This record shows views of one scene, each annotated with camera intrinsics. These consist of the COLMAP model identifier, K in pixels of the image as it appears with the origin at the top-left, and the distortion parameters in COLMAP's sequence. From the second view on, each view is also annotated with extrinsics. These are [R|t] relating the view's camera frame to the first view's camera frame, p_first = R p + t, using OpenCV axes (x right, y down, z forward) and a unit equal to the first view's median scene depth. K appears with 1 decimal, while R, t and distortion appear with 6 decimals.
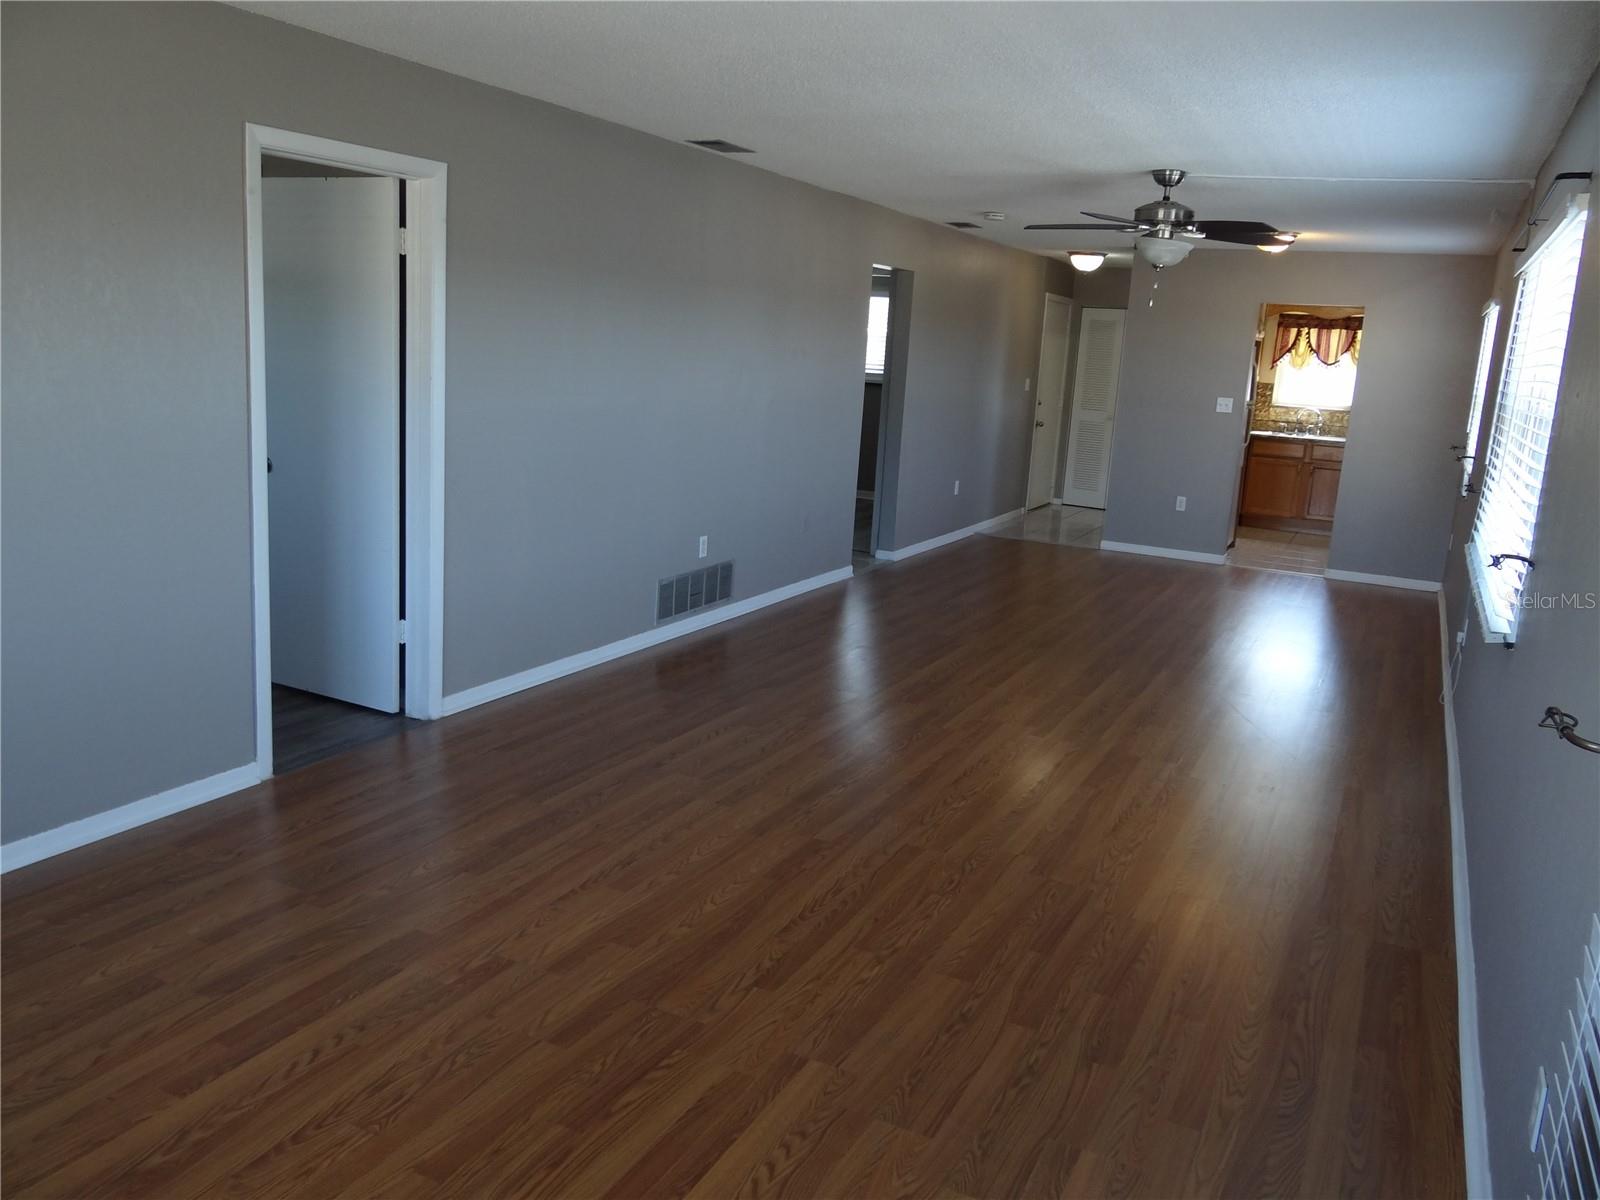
lens RADIAL K [[1264.1, 0, 795.2], [0, 1264.1, 595.0], [0, 0, 1]] dist [0.006212, 0.000805]
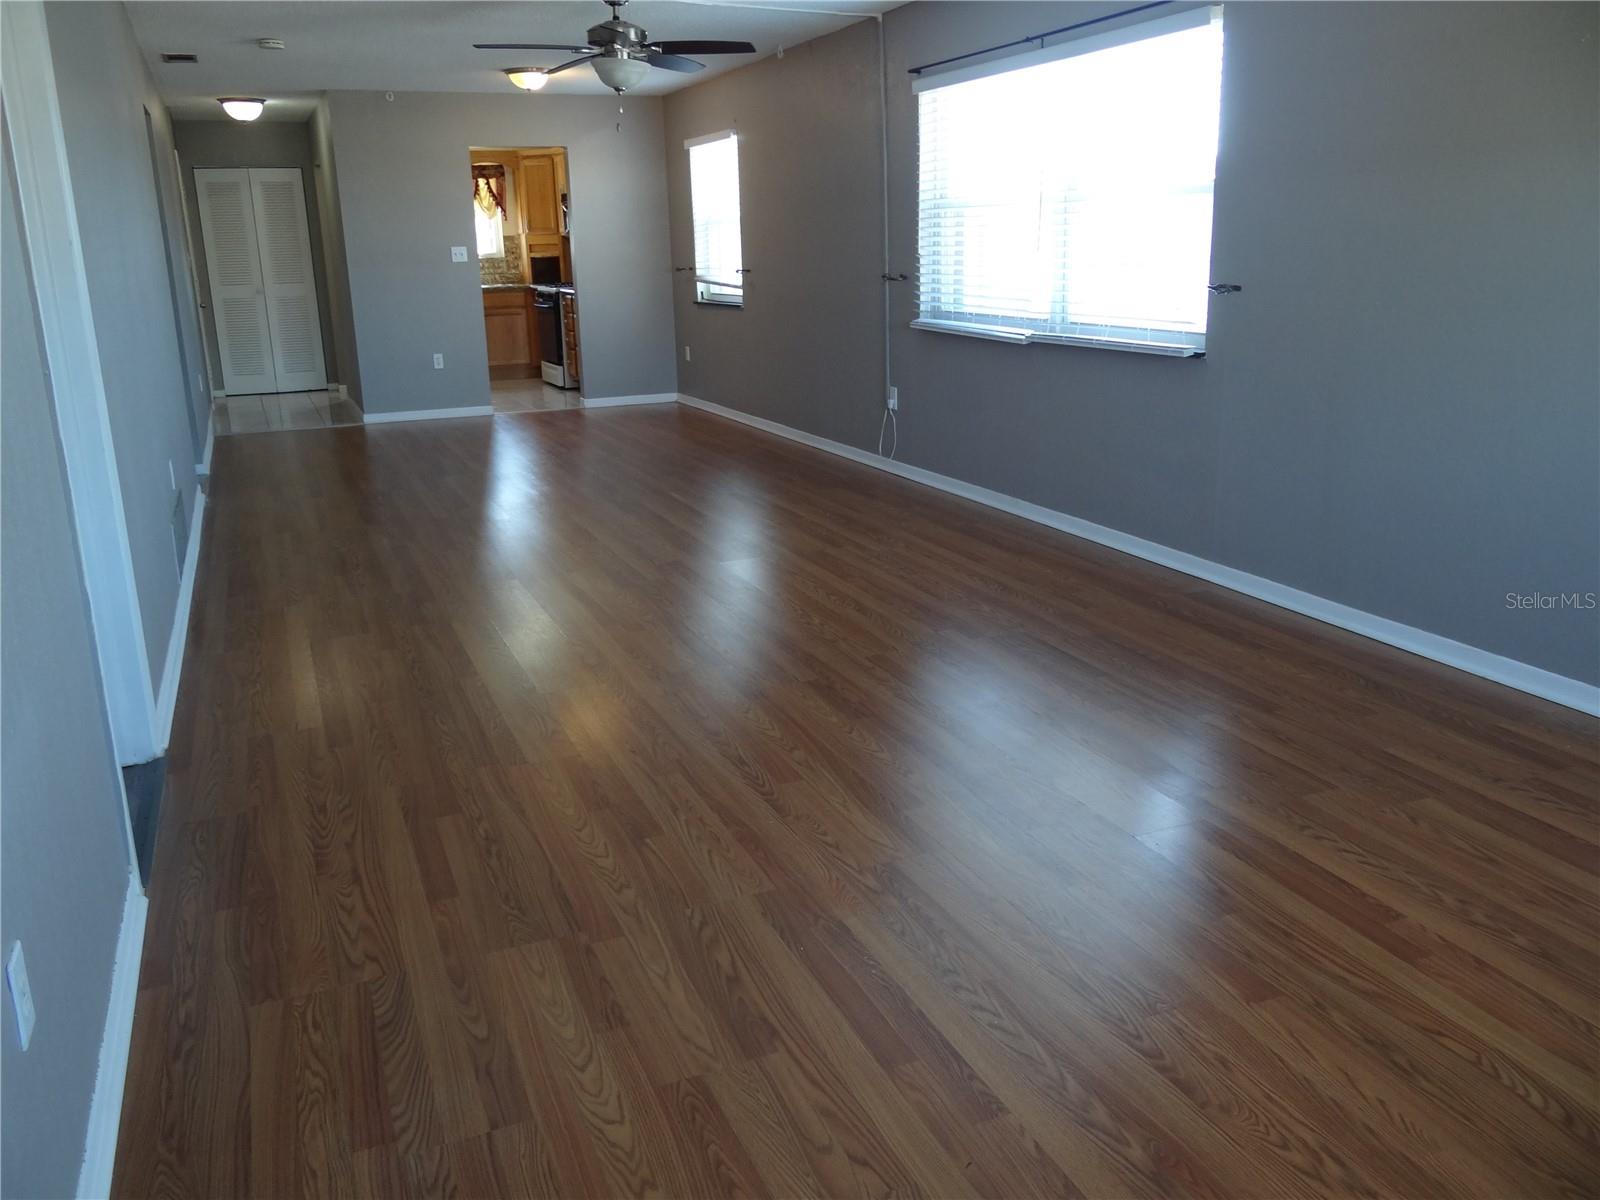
lens RADIAL K [[1252.5, 0, 795.3], [0, 1252.5, 599.8], [0, 0, 1]] dist [-0.000733, -0.016782]
pose [[0.651728, -0.281713, 0.704193, -0.208141], [0.212398, 0.959101, 0.187115, -0.014606], [-0.728105, 0.027622, 0.684909, 0.115936]]
